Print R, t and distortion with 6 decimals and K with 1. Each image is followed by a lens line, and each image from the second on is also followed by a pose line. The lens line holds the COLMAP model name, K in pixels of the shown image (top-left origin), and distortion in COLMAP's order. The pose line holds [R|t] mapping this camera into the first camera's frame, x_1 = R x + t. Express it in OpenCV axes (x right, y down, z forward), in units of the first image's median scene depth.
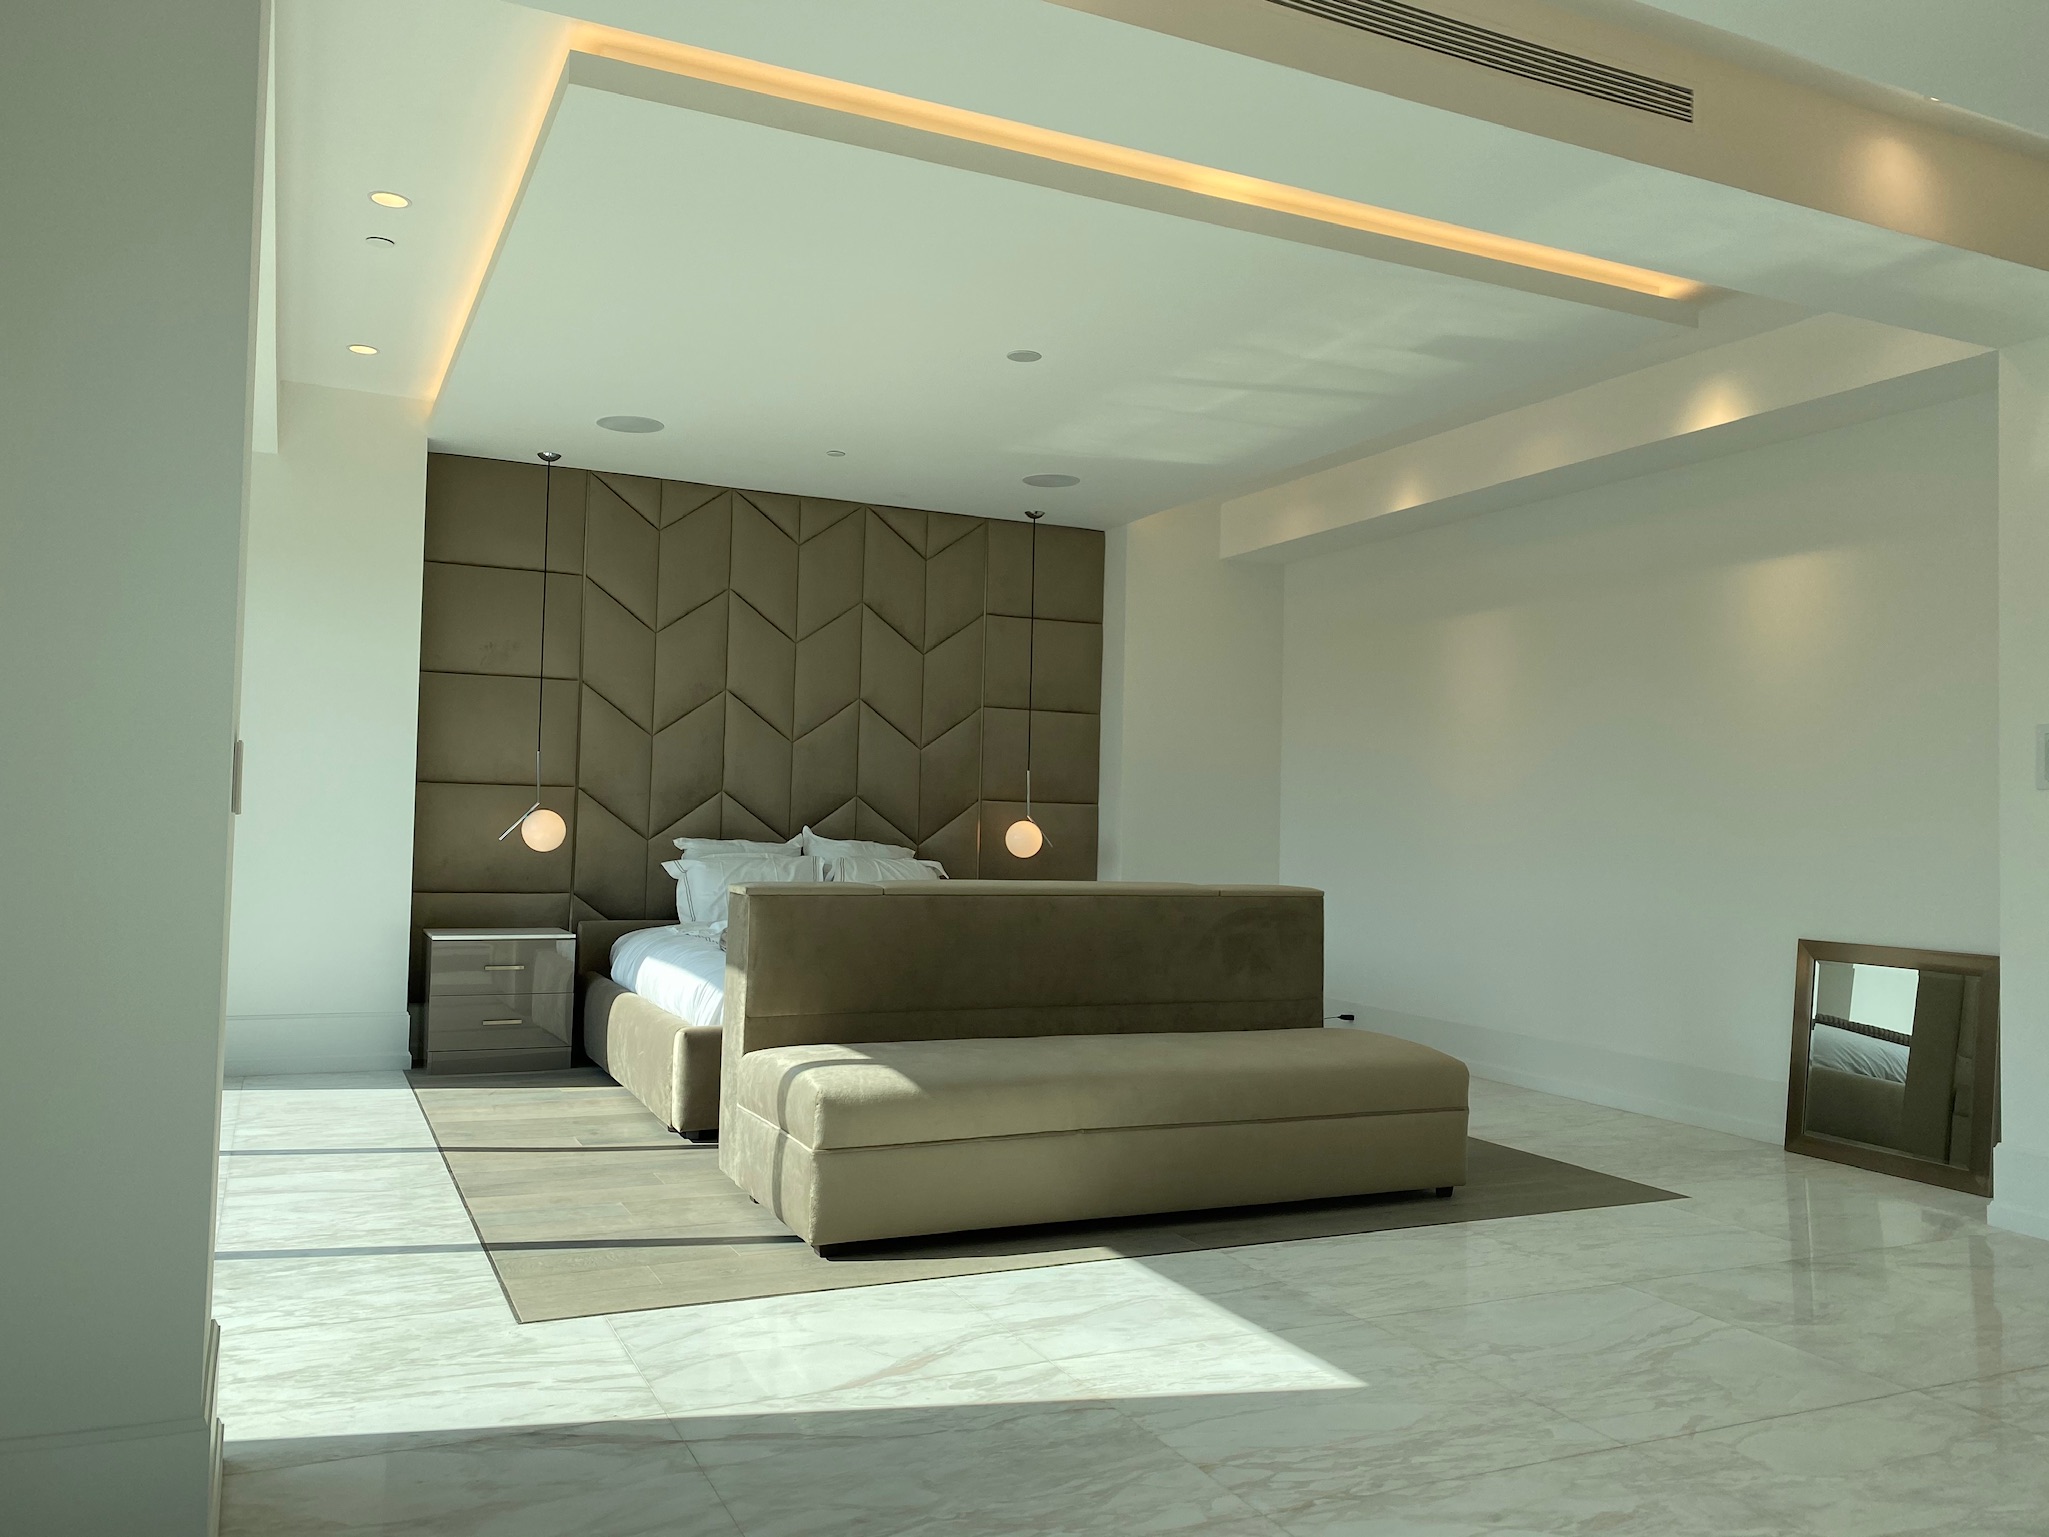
lens RADIAL K [[1563.1, 0, 1021.2], [0, 1563.1, 768.2], [0, 0, 1]] dist [-0.009323, -0.010650]
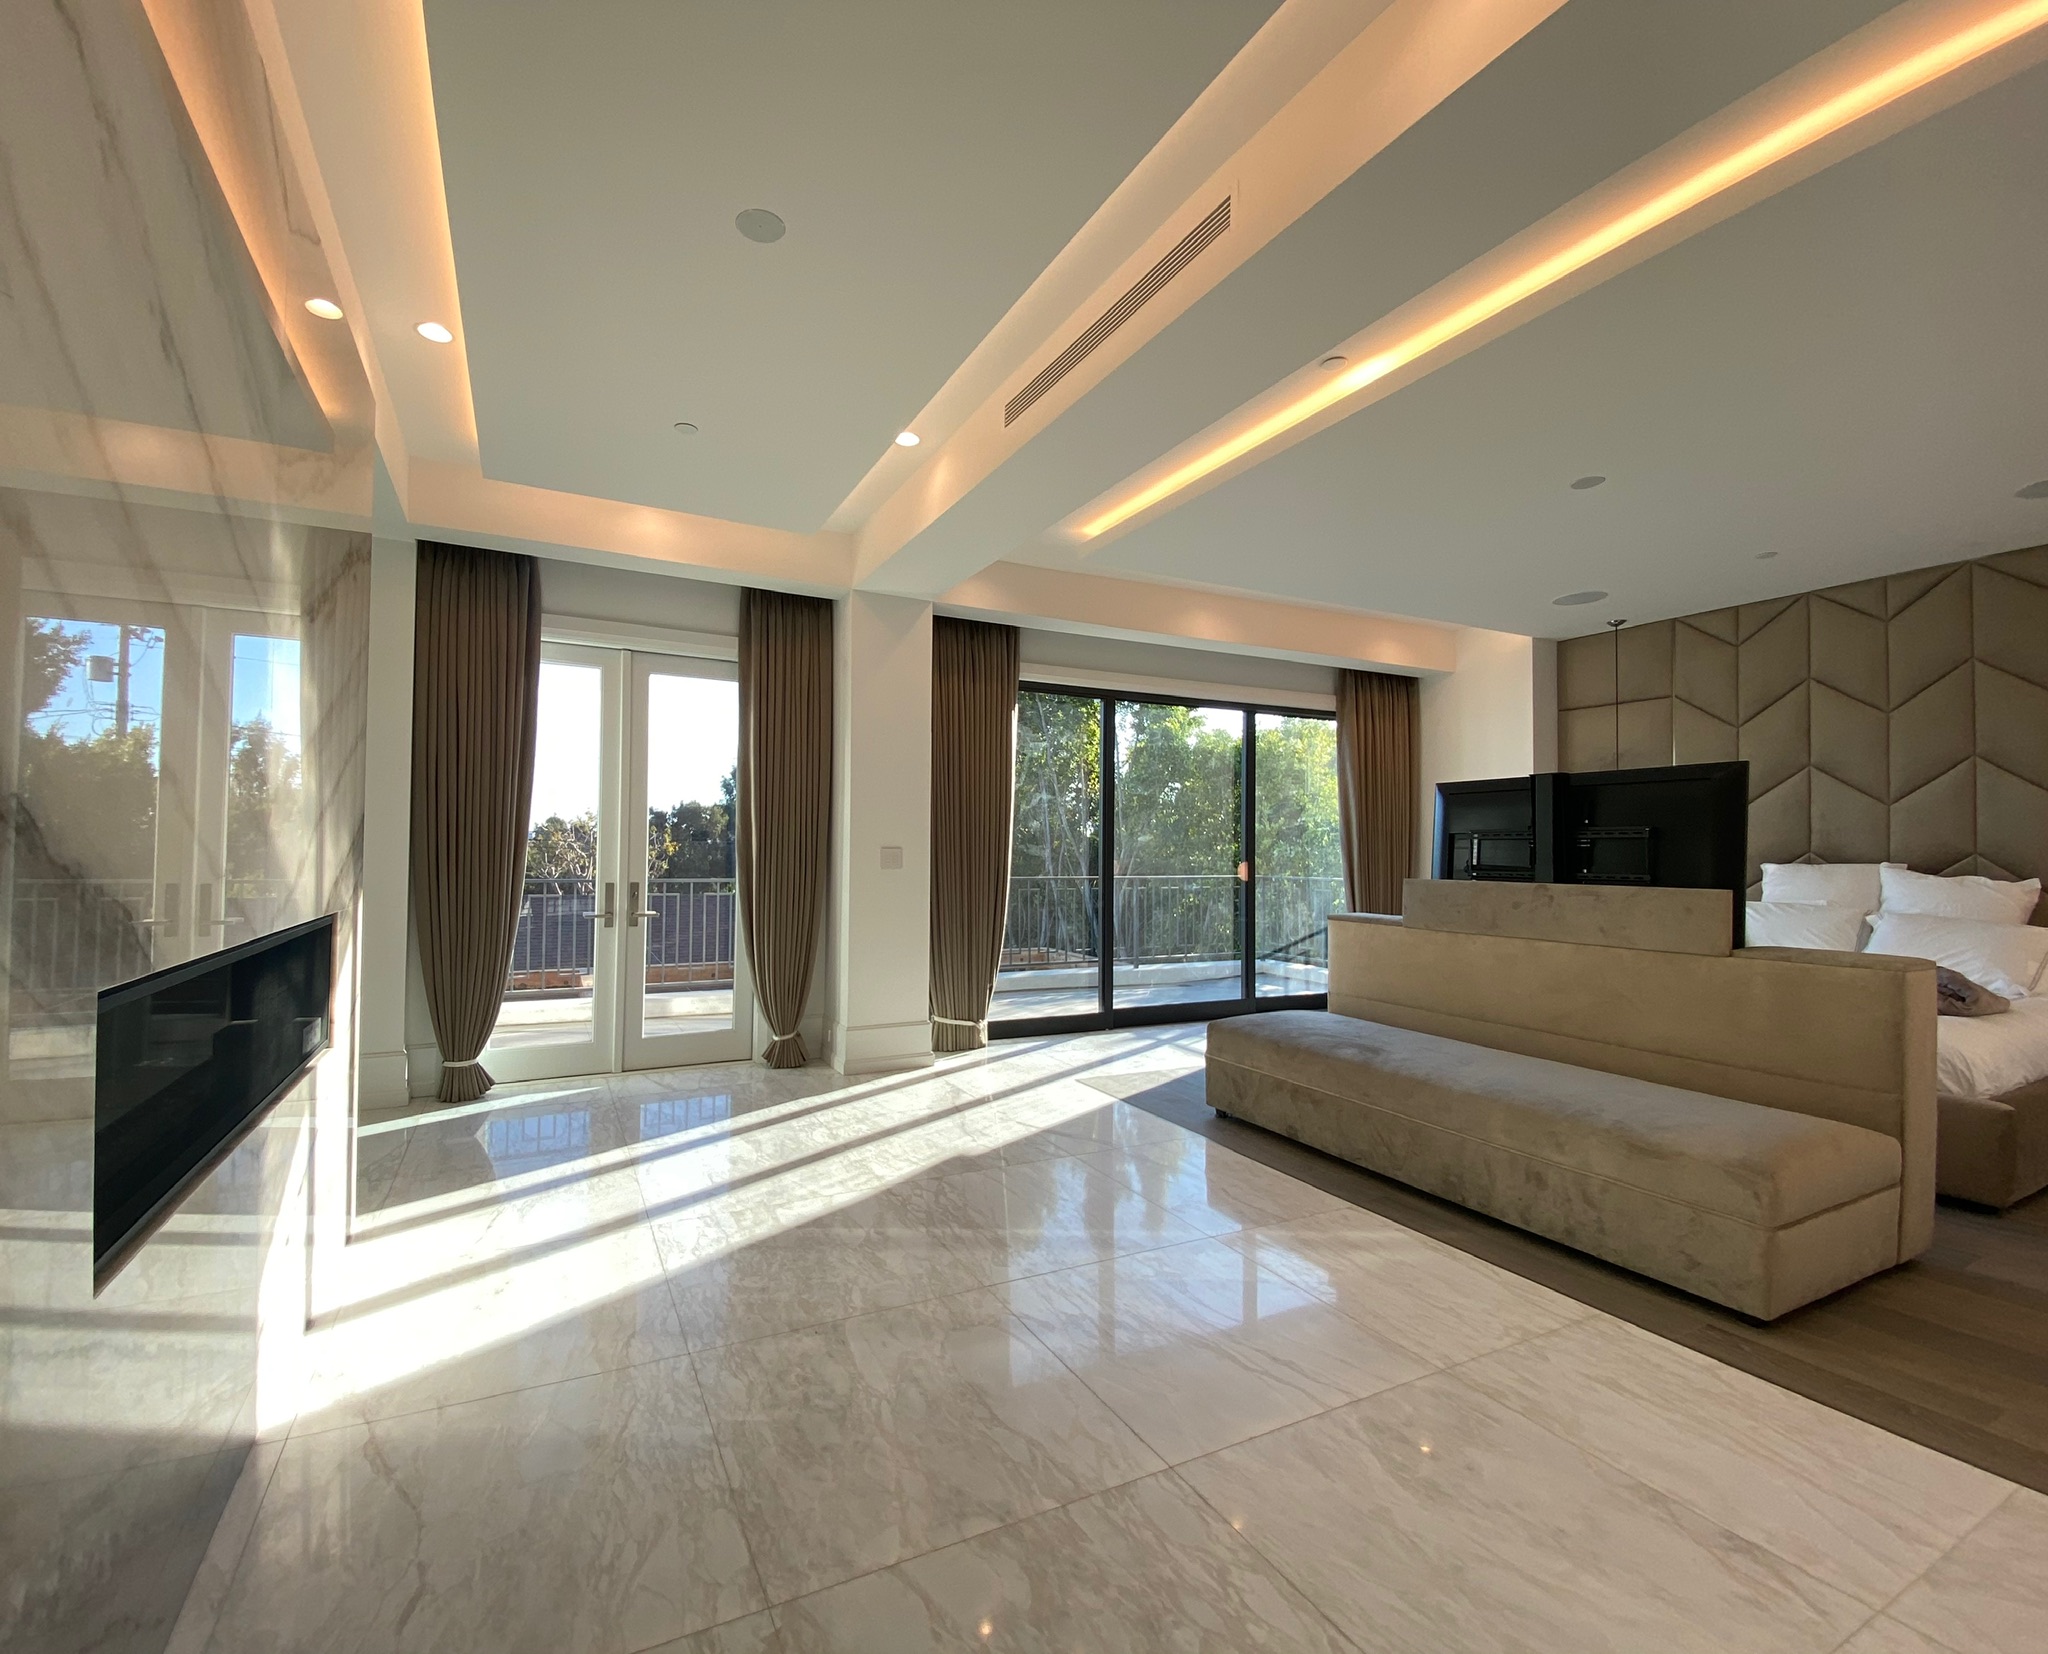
lens RADIAL K [[935.0, 0, 1021.3], [0, 935.0, 825.8], [0, 0, 1]] dist [0.003541, 0.000188]
pose [[0.047065, -0.032934, -0.998349, 0.623169], [0.032869, 0.998966, -0.031405, 0.000617], [0.998351, -0.031336, 0.048099, 0.464275]]
